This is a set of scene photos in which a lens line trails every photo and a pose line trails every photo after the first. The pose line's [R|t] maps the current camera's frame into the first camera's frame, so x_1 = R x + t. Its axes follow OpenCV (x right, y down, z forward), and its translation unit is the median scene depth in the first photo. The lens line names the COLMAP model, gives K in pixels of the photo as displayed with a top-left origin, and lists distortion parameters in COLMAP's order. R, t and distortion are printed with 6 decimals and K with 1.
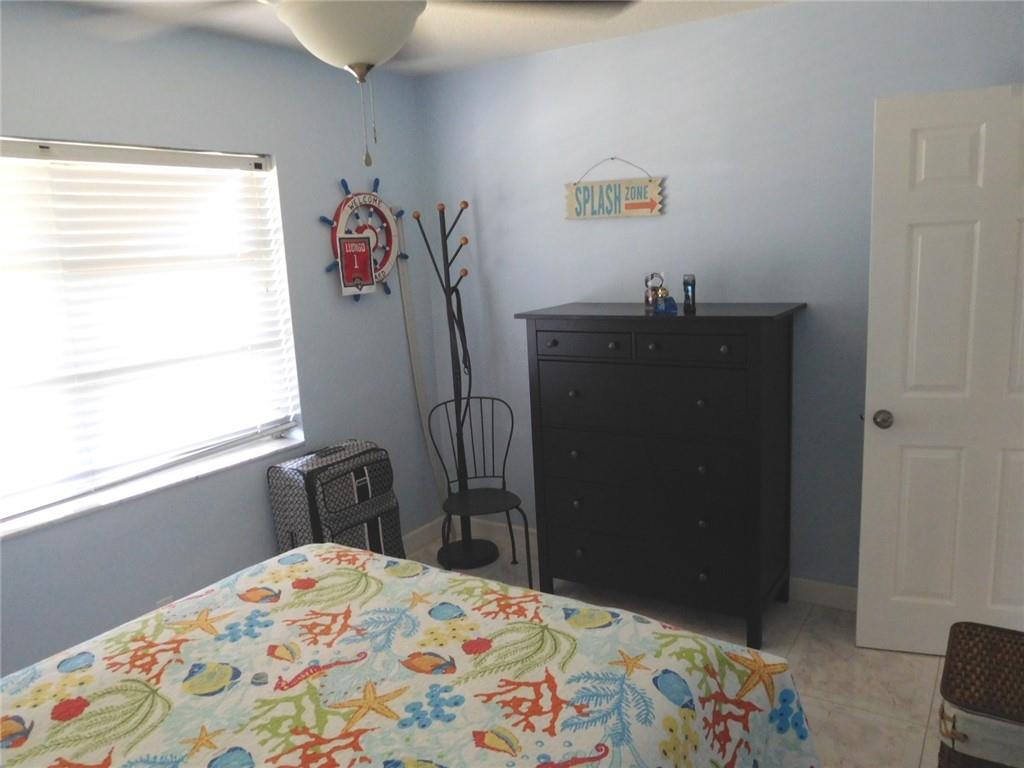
lens RADIAL K [[764.8, 0, 512.7], [0, 764.8, 391.9], [0, 0, 1]] dist [-0.021938, 0.006452]
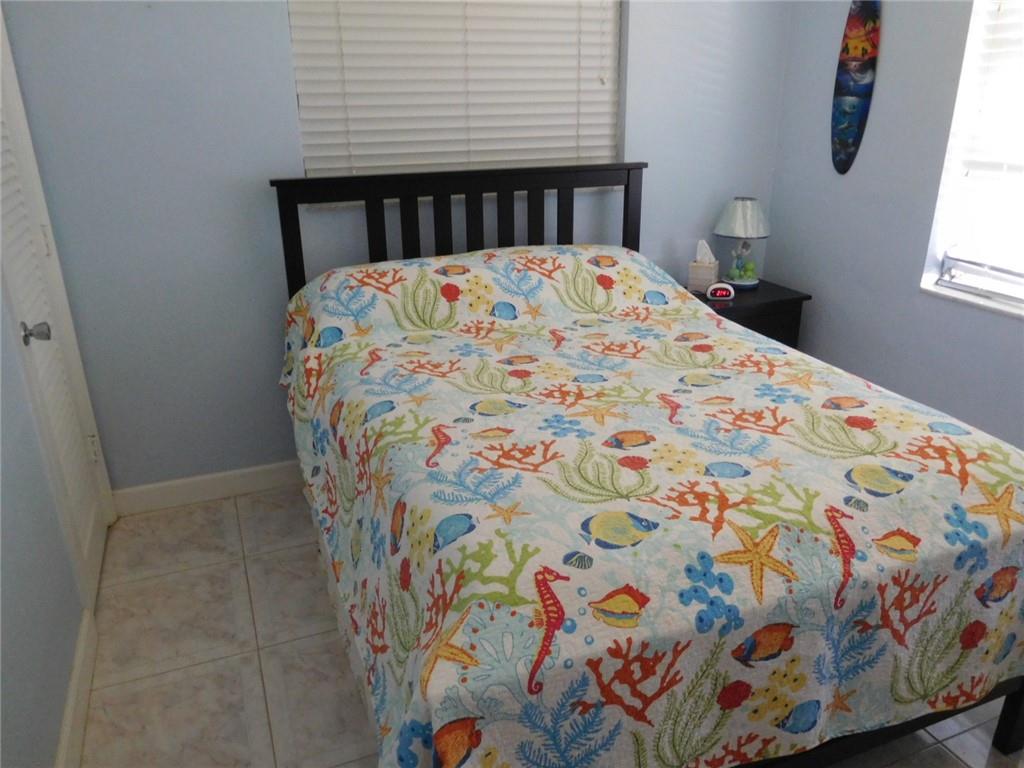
lens RADIAL K [[751.1, 0, 512.0], [0, 751.1, 384.0], [0, 0, 1]] dist [-0.072438, 0.000600]
pose [[-0.568978, 0.355513, -0.741536, 0.715682], [-0.116195, 0.857923, 0.500467, -0.211747], [0.814103, 0.370917, -0.446830, 1.272075]]
